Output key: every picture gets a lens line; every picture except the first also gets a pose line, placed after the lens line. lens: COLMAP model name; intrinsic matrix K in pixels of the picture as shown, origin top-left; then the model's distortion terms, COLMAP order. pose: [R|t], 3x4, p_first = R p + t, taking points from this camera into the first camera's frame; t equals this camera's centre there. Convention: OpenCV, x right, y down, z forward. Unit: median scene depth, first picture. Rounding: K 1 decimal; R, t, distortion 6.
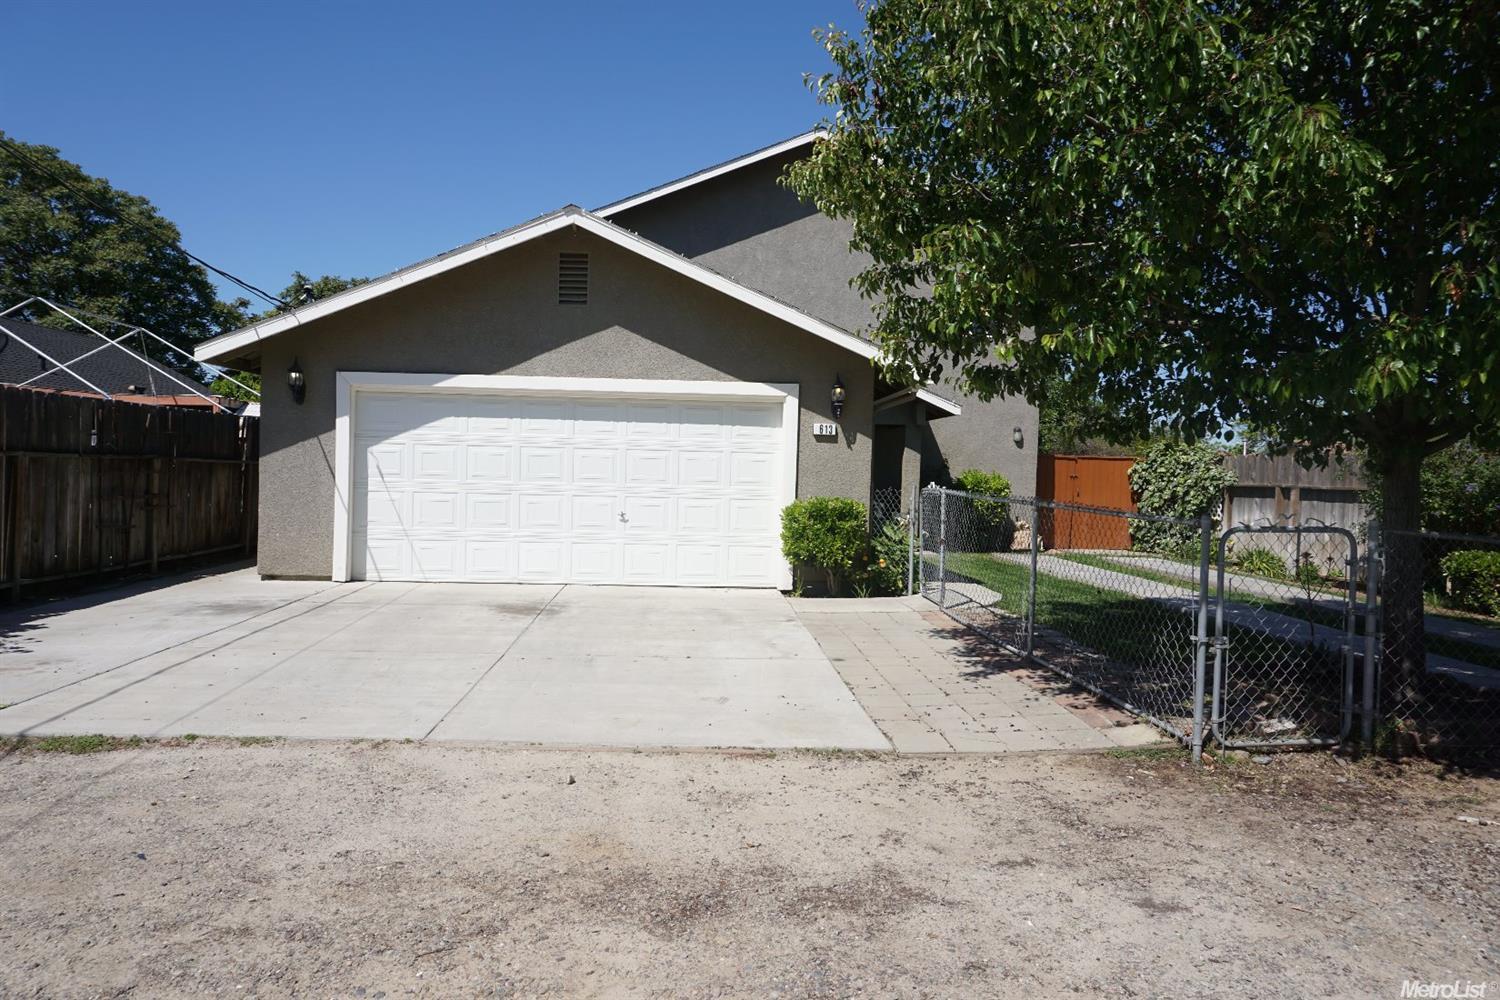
lens RADIAL K [[999.2, 0, 748.3], [0, 999.2, 493.4], [0, 0, 1]] dist [-0.052838, 0.033676]
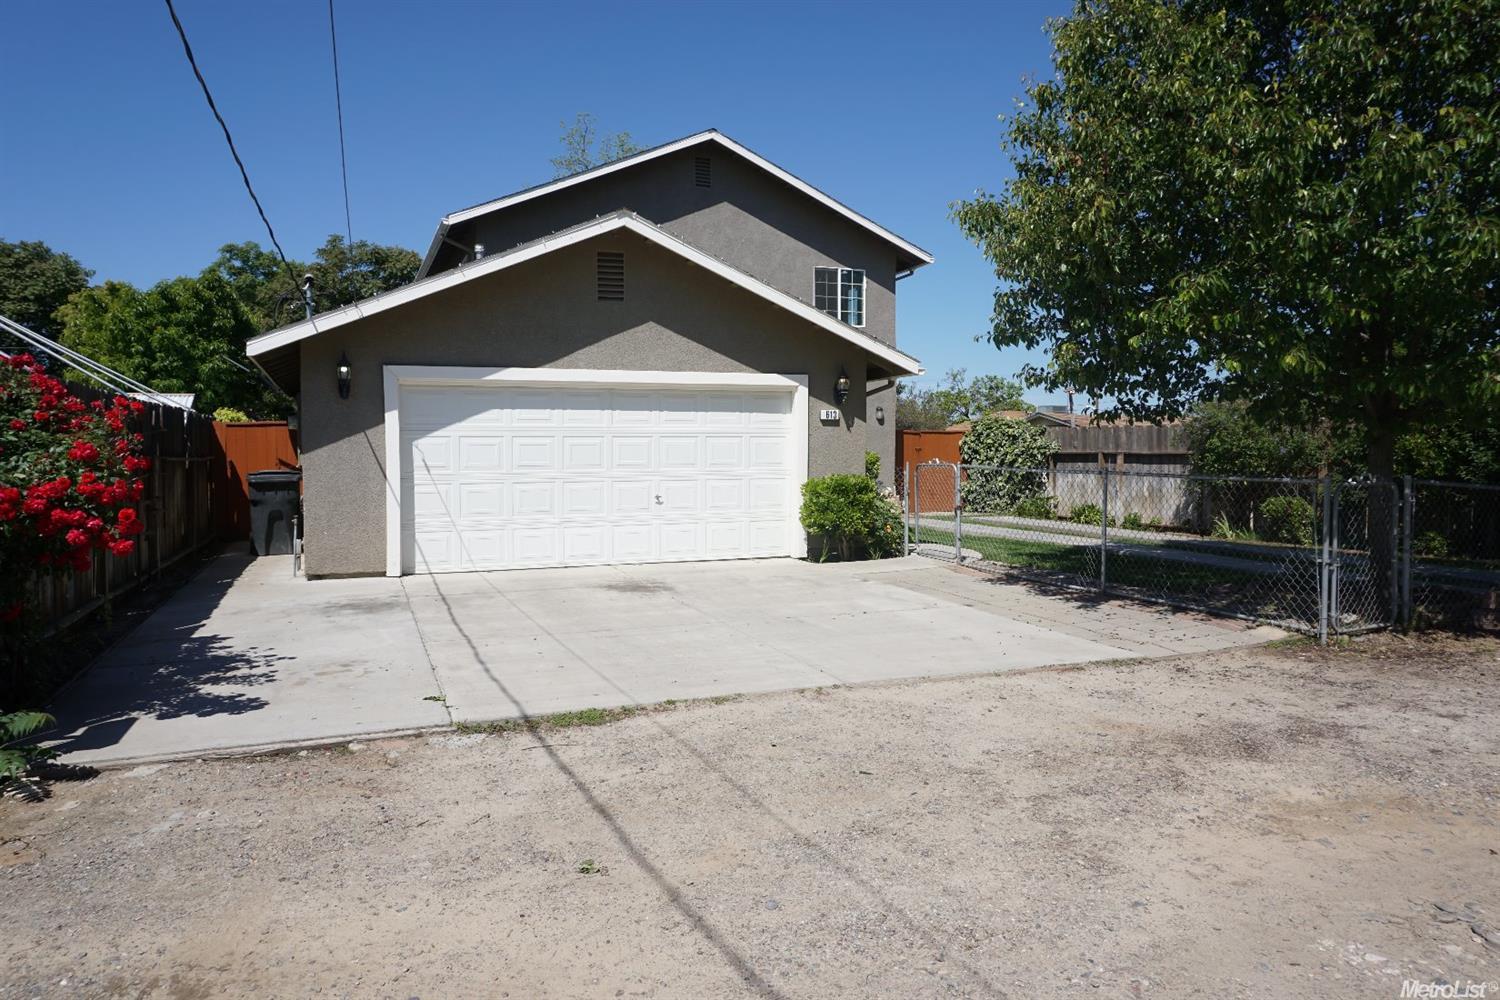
lens RADIAL K [[999.2, 0, 748.3], [0, 999.2, 493.4], [0, 0, 1]] dist [-0.052838, 0.033676]
pose [[0.950754, -0.041743, 0.307121, -0.373432], [0.034264, 0.998971, 0.029704, -0.011885], [-0.308045, -0.017718, 0.951207, -0.057387]]
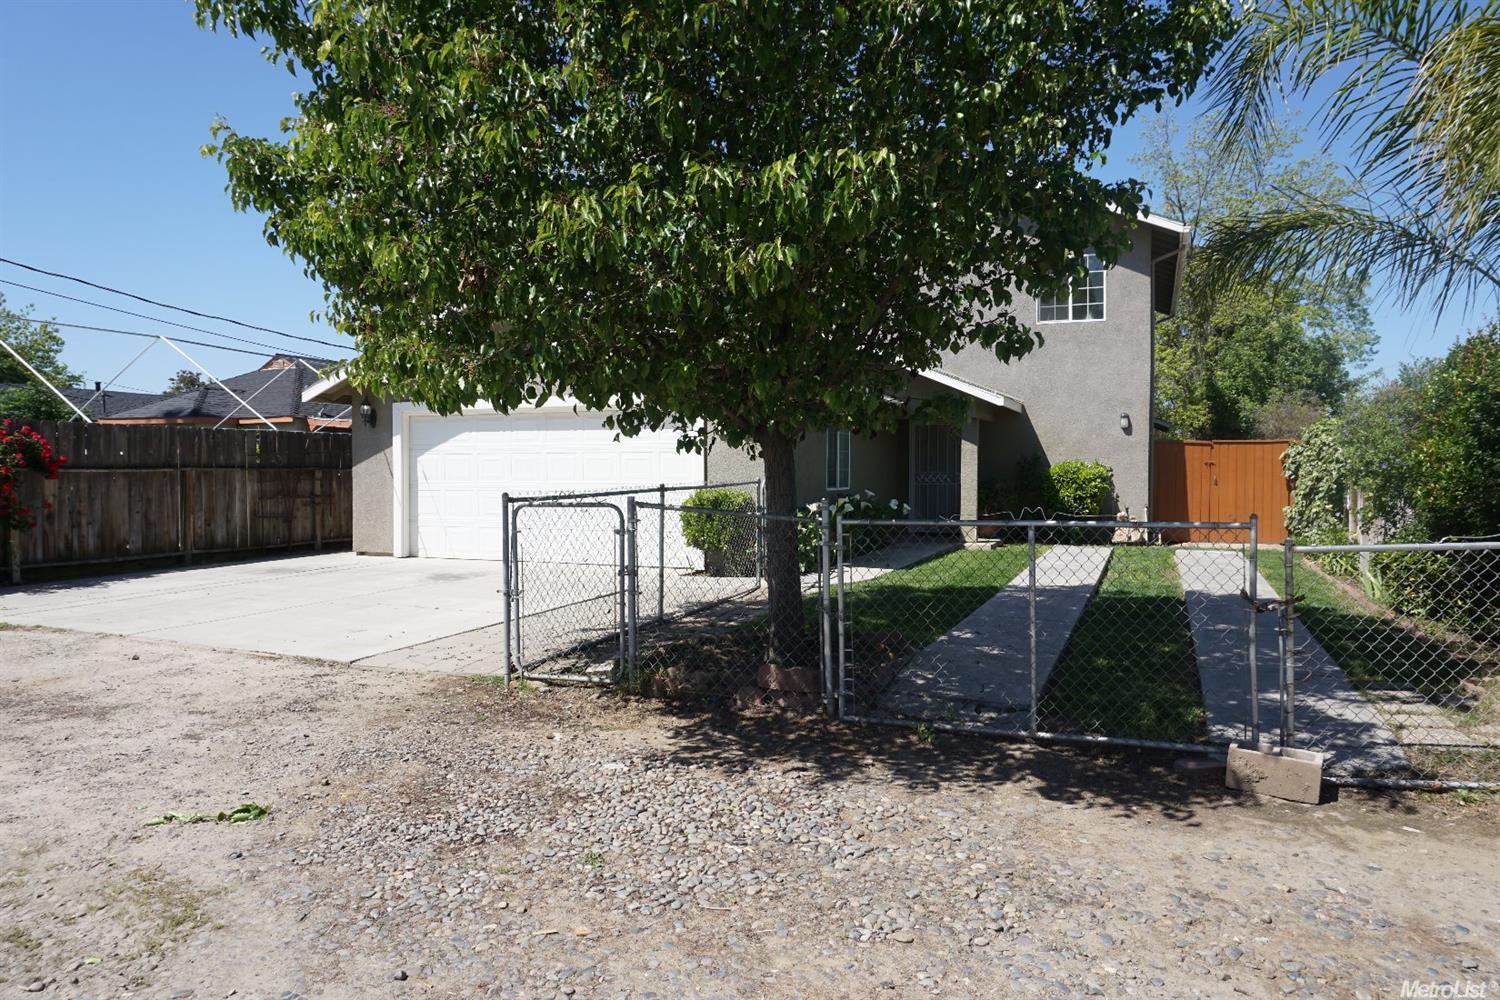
lens RADIAL K [[999.2, 0, 748.3], [0, 999.2, 493.4], [0, 0, 1]] dist [-0.052838, 0.033676]
pose [[0.893929, -0.016598, -0.447901, 0.621505], [0.014816, 0.999862, -0.007484, 0.018870], [0.447964, 0.000054, 0.894052, -0.000837]]
